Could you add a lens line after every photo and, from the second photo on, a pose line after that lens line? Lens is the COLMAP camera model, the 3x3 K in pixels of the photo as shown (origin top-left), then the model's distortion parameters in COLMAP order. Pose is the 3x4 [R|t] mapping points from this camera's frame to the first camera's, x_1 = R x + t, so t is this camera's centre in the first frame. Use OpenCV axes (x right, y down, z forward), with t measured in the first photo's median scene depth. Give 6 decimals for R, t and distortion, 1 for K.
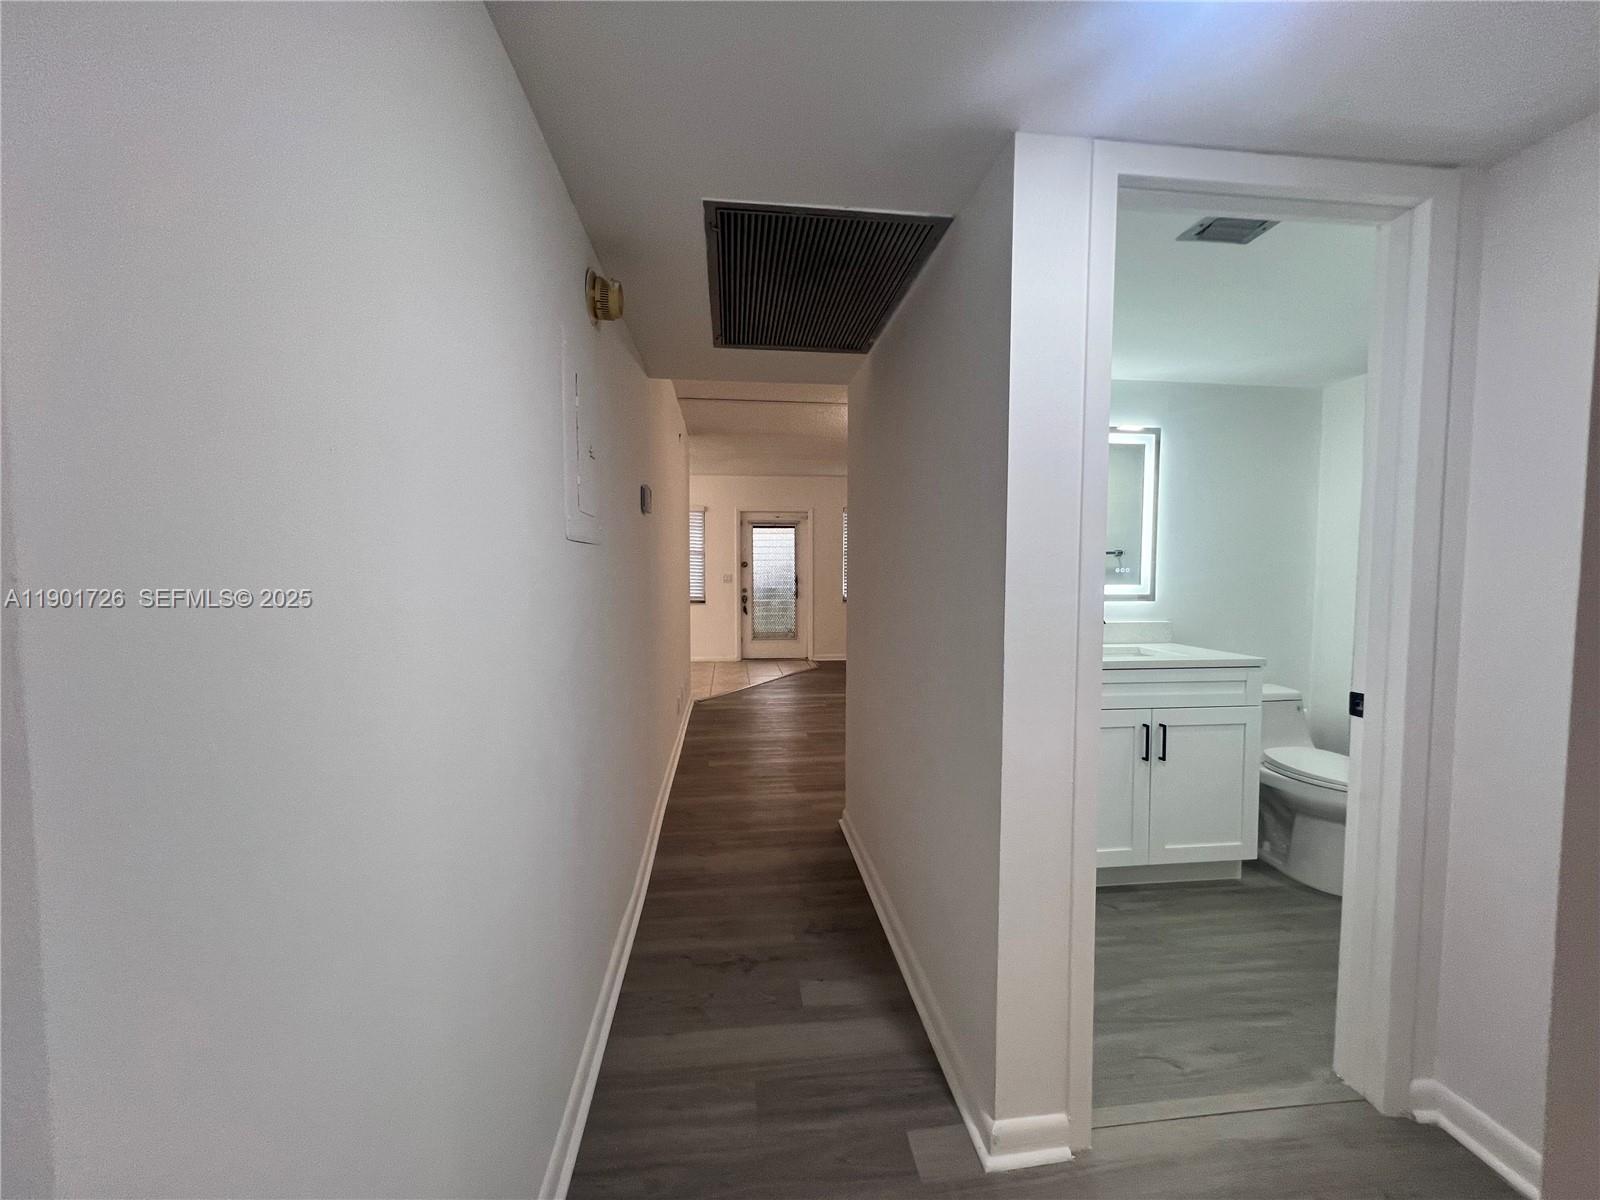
lens RADIAL K [[641.8, 0, 806.4], [0, 641.8, 593.2], [0, 0, 1]] dist [-0.001543, 0.000011]
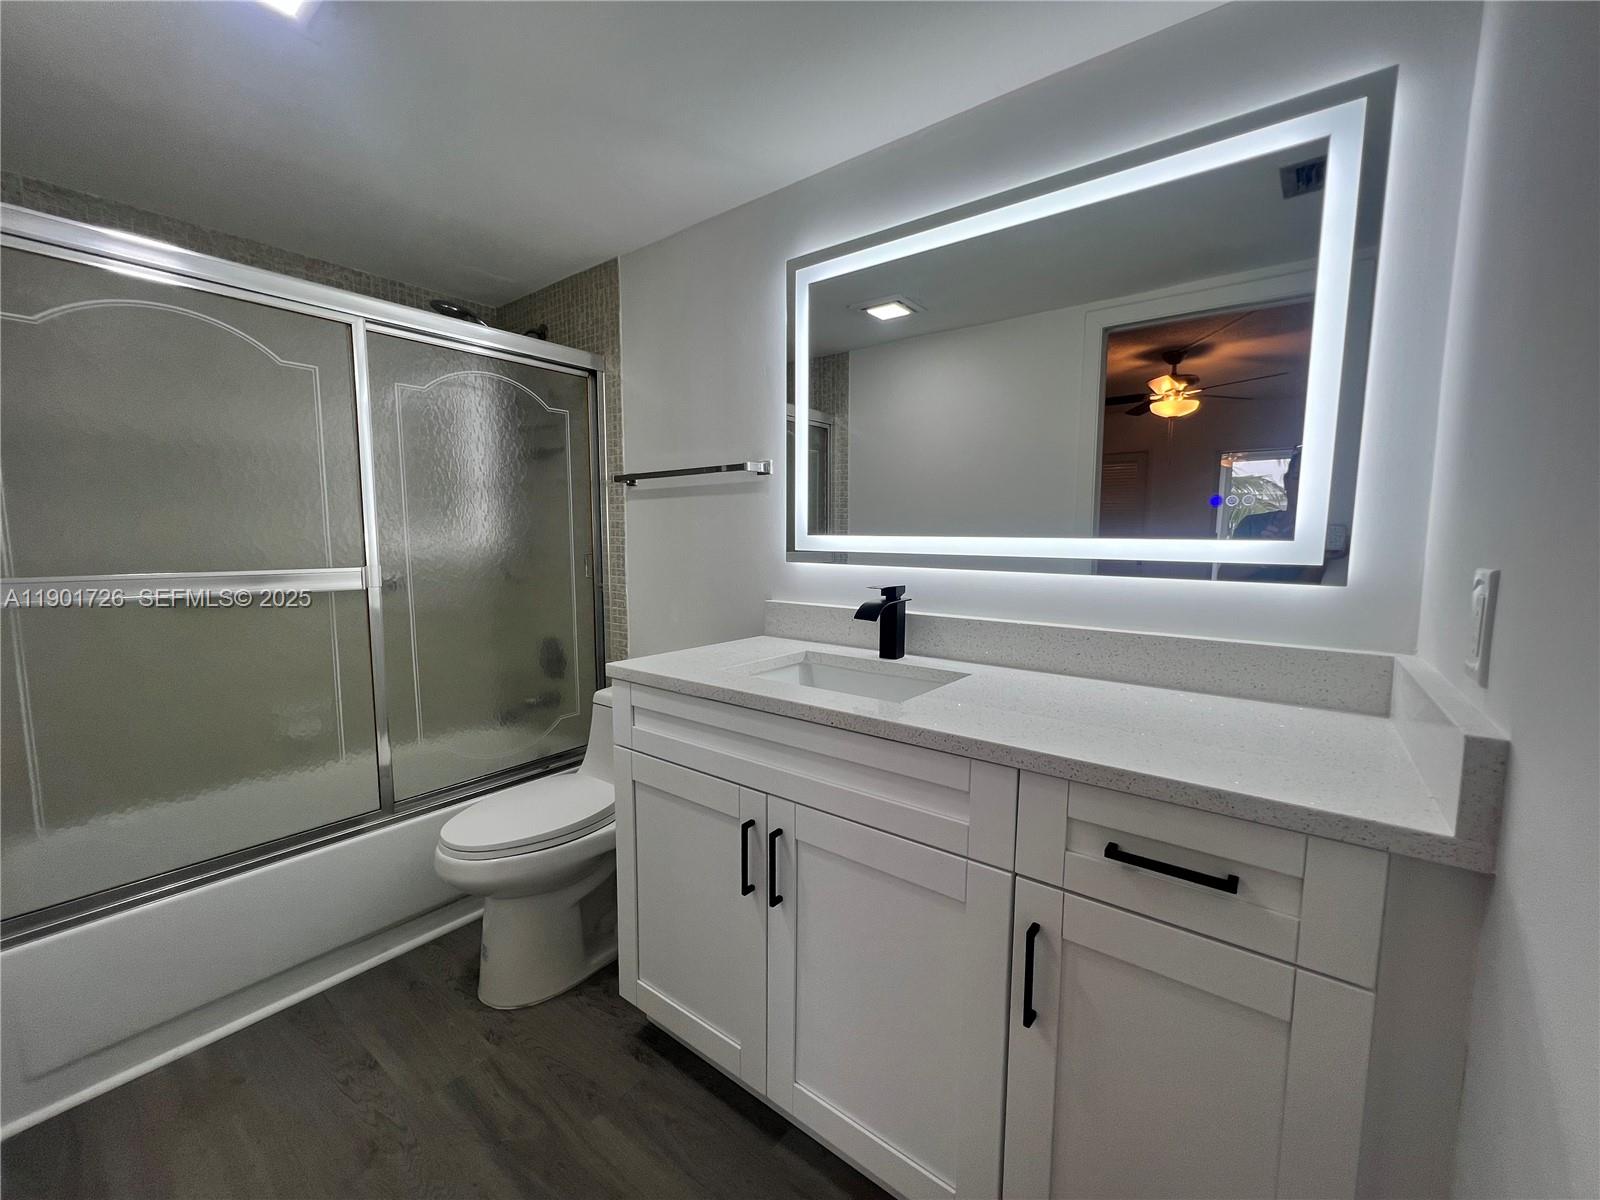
lens RADIAL K [[650.2, 0, 804.3], [0, 650.2, 593.7], [0, 0, 1]] dist [0.010801, 0.000251]
pose [[0.722789, 0.070246, -0.687489, 0.853176], [-0.022124, 0.996663, 0.078577, -0.008374], [0.690714, -0.041584, 0.721931, 0.648283]]
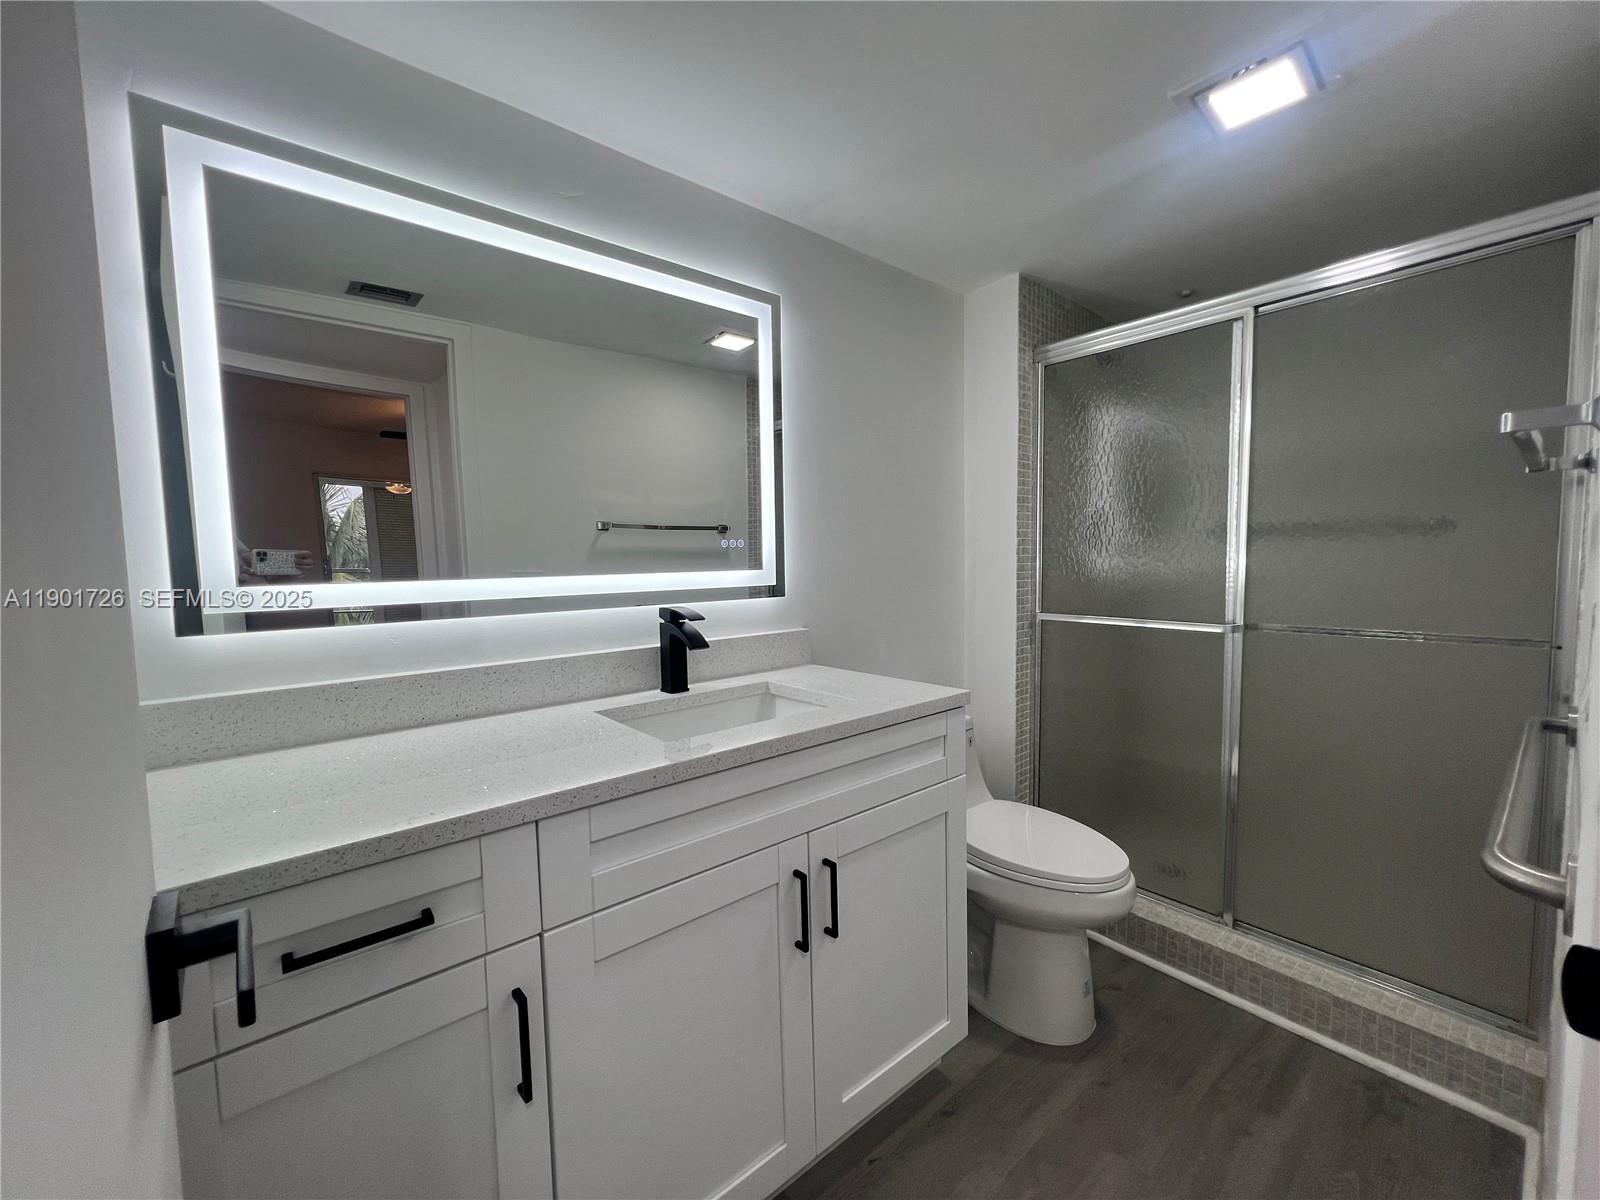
lens RADIAL K [[650.2, 0, 807.1], [0, 650.2, 609.7], [0, 0, 1]] dist [0.010801, 0.000251]
pose [[0.833462, -0.064245, 0.548830, 0.278159], [0.045085, 0.997813, 0.048336, -0.004542], [-0.550735, -0.015542, 0.834536, 0.585382]]
